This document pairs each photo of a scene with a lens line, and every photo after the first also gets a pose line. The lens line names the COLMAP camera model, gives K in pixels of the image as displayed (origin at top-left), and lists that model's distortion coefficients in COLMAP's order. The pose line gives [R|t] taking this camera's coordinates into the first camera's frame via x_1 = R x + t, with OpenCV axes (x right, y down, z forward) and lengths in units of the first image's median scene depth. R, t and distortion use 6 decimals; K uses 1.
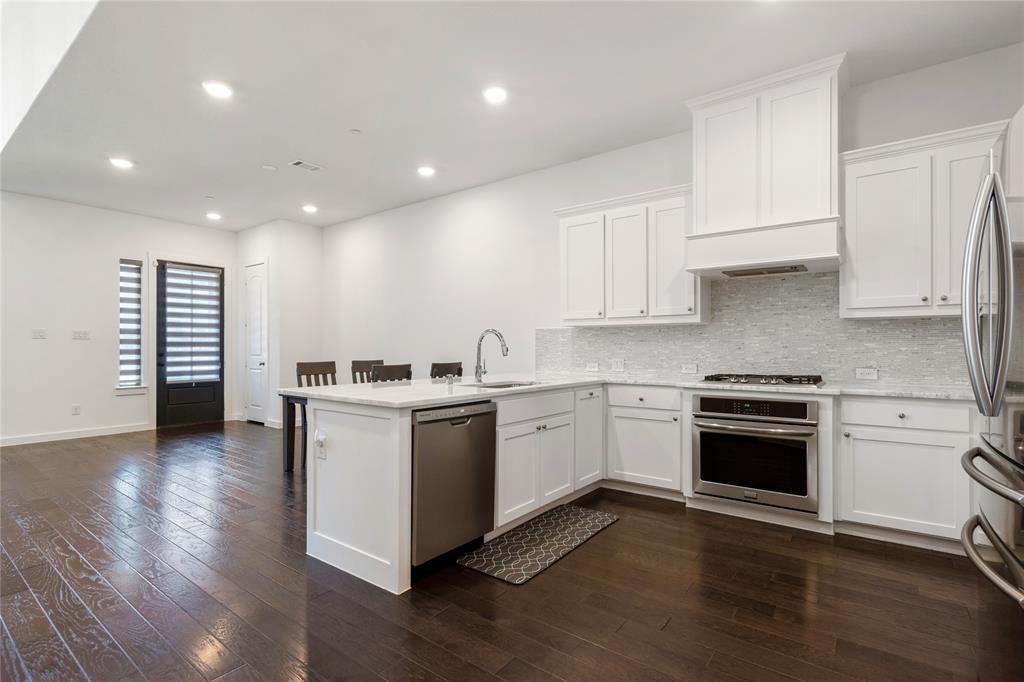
lens RADIAL K [[481.6, 0, 511.6], [0, 481.6, 351.0], [0, 0, 1]] dist [-0.000363, -0.000418]
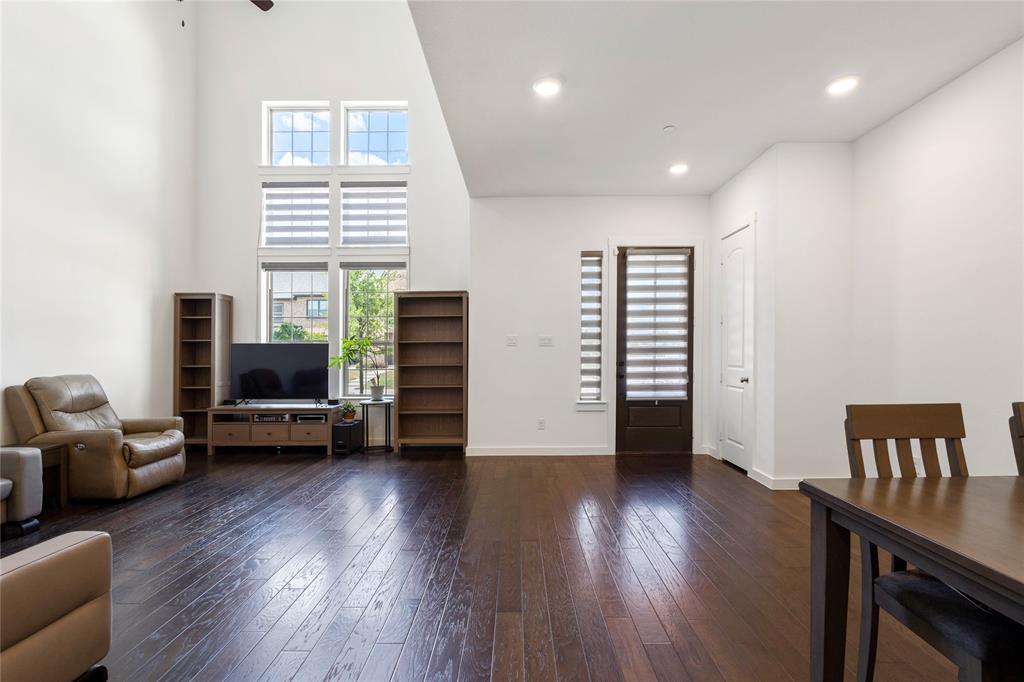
lens RADIAL K [[462.5, 0, 519.6], [0, 462.5, 348.2], [0, 0, 1]] dist [-0.002433, -0.000294]
pose [[0.597013, -0.005463, -0.802213, -0.306962], [-0.000335, 0.999975, -0.007058, -0.018607], [0.802231, 0.004483, 0.596996, 0.591481]]
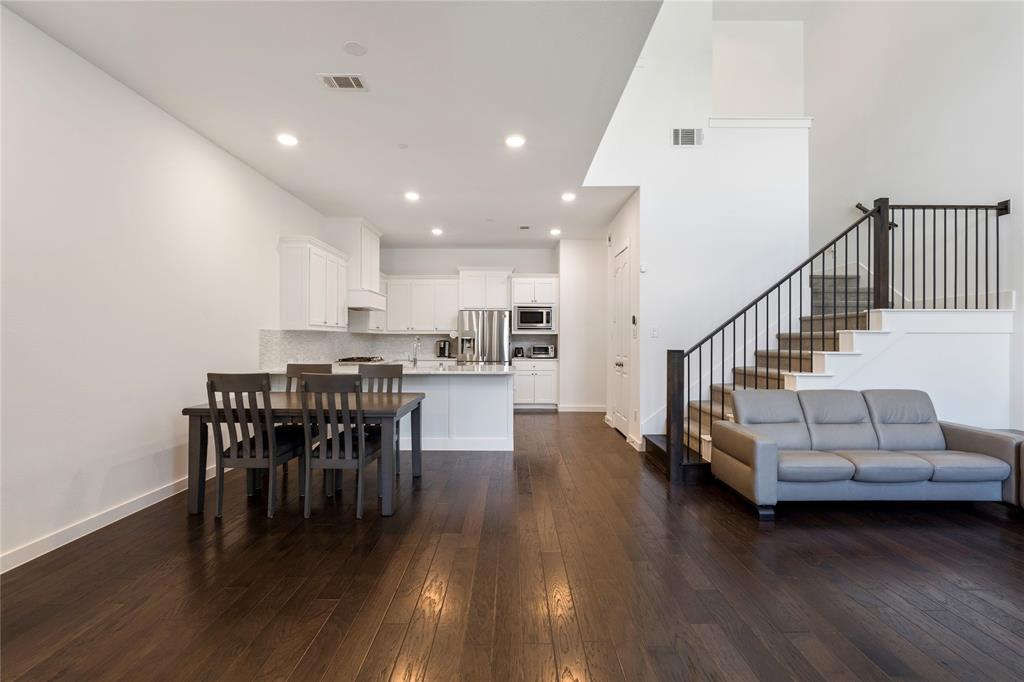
lens RADIAL K [[452.2, 0, 513.1], [0, 452.2, 332.9], [0, 0, 1]] dist [-0.003673, -0.000534]
pose [[-0.601529, 0.009929, 0.798789, -1.123696], [0.001955, 0.999938, -0.010957, -0.028012], [-0.798848, -0.005030, -0.601511, 1.247034]]
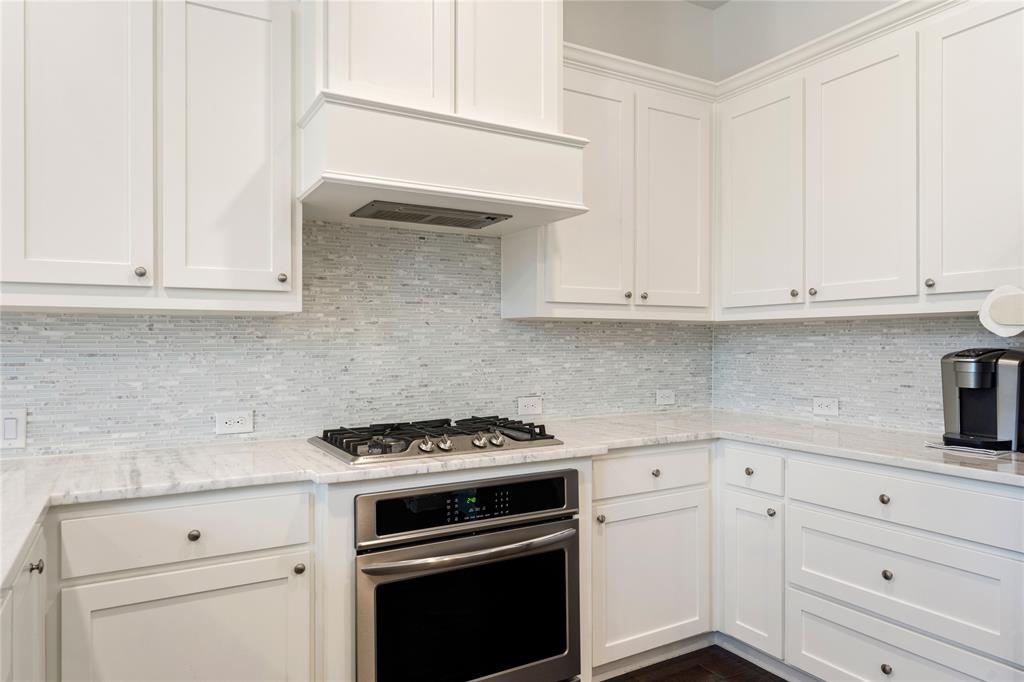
lens RADIAL K [[662.5, 0, 514.7], [0, 662.5, 347.4], [0, 0, 1]] dist [-0.001007, 0.001052]
pose [[0.395373, -0.007975, 0.918486, -0.050492], [0.008191, 0.999953, 0.005157, -0.024744], [-0.918484, 0.005485, 0.395419, 0.489198]]
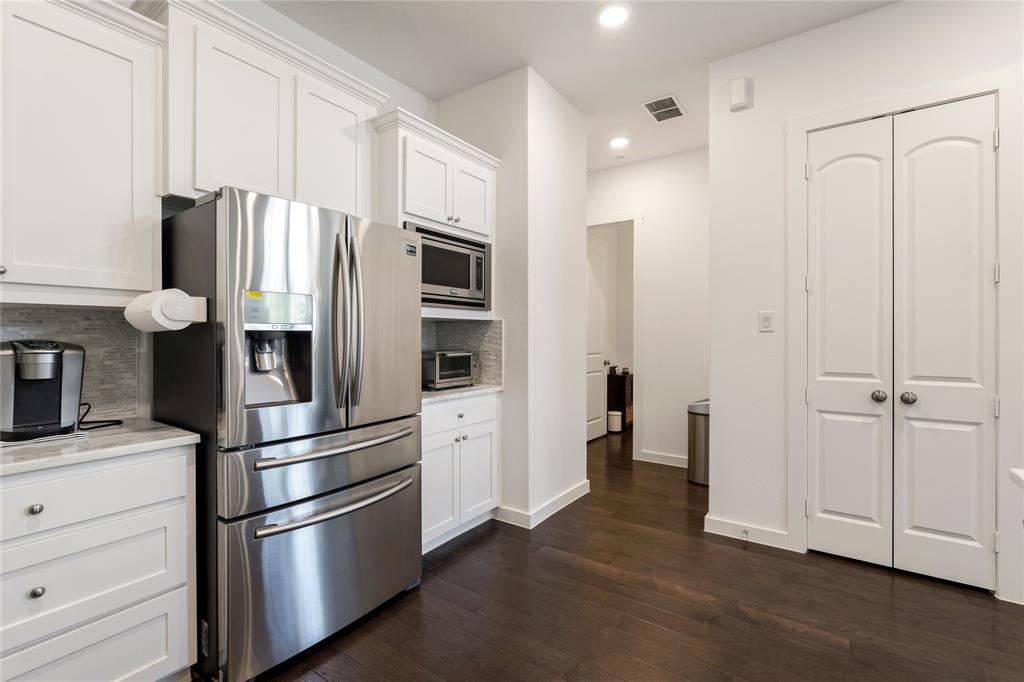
lens RADIAL K [[459.1, 0, 518.1], [0, 459.1, 331.9], [0, 0, 1]] dist [-0.001053, -0.000110]
pose [[-0.999279, -0.001902, -0.037918, 0.174255], [-0.001931, 0.999998, 0.000721, -0.025839], [0.037916, 0.000793, -0.999281, 0.722664]]
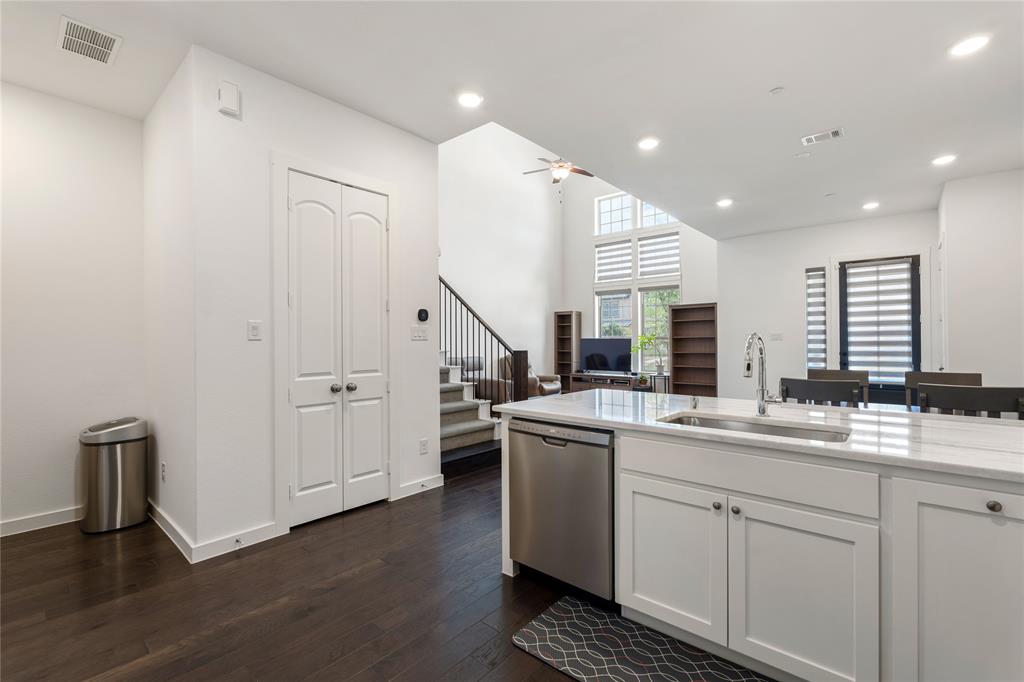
lens RADIAL K [[452.2, 0, 513.1], [0, 452.2, 332.9], [0, 0, 1]] dist [-0.003673, -0.000534]
pose [[-0.067485, -0.018973, -0.997540, 0.420084], [-0.002146, 0.999820, -0.018871, -0.025451], [0.997718, 0.000867, -0.067513, 0.534342]]
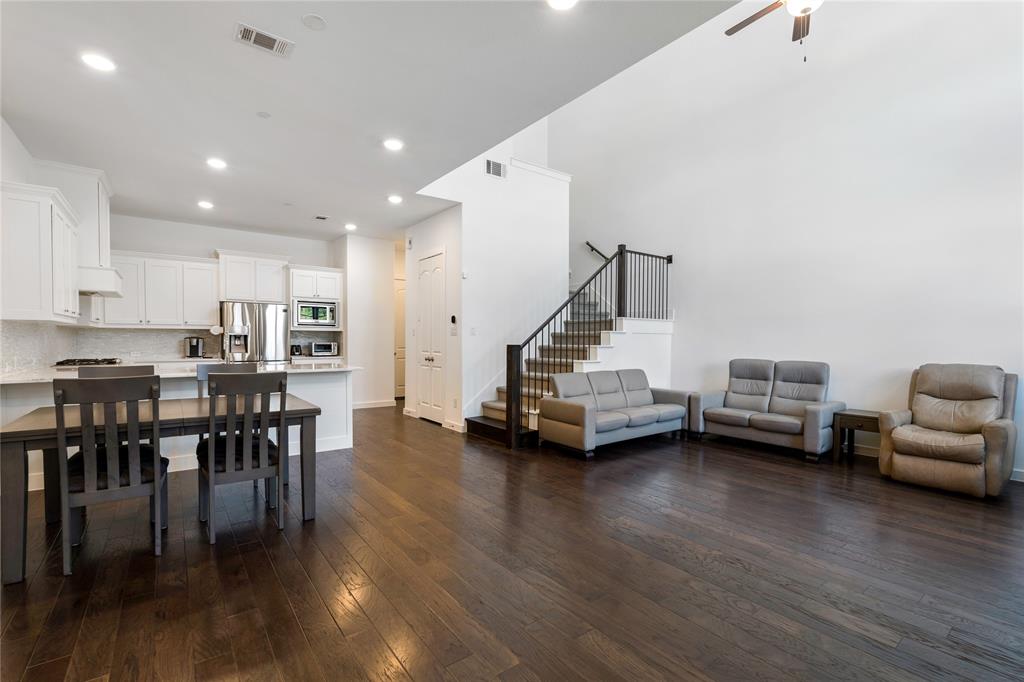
lens RADIAL K [[455.1, 0, 512.1], [0, 455.1, 344.0], [0, 0, 1]] dist [-0.002292, -0.000179]
pose [[-0.961735, -0.008839, 0.273840, -0.915761], [-0.004498, 0.999854, 0.016474, -0.024321], [-0.273946, 0.014611, -0.961634, 1.535284]]
